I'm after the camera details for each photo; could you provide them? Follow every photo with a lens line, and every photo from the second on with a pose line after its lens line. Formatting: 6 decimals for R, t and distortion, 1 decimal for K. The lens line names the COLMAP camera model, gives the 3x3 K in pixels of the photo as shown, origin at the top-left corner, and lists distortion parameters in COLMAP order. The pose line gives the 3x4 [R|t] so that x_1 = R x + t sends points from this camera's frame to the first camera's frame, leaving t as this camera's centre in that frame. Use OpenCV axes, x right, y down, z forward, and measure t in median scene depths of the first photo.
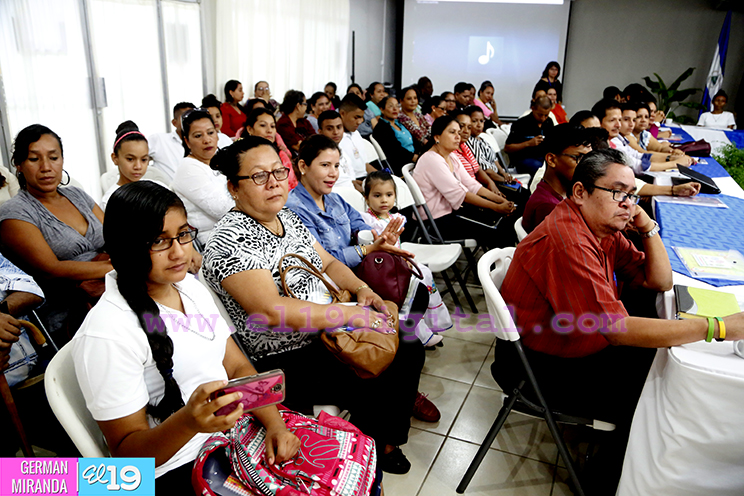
lens RADIAL K [[582.9, 0, 367.6], [0, 582.9, 253.4], [0, 0, 1]] dist [-0.044140, 0.020784]
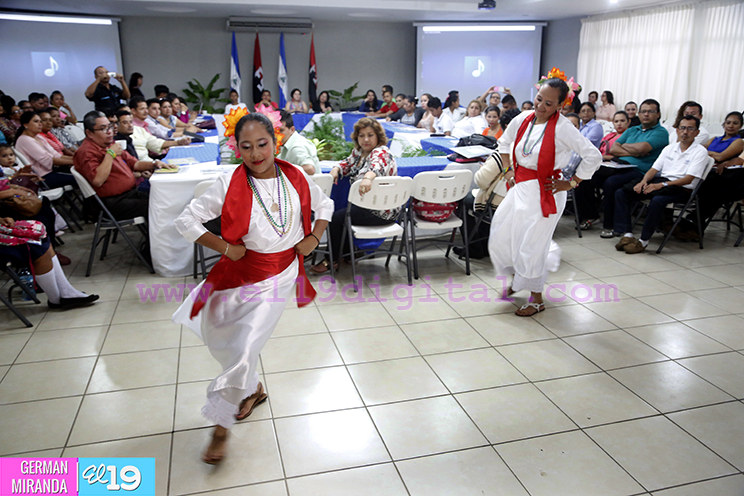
lens RADIAL K [[597.6, 0, 373.3], [0, 597.6, 257.7], [0, 0, 1]] dist [-0.035729, 0.028094]
pose [[0.783786, -0.200325, 0.587835, -0.132423], [0.206769, 0.976719, 0.057157, 0.199049], [-0.585600, 0.076747, 0.806959, -0.644786]]
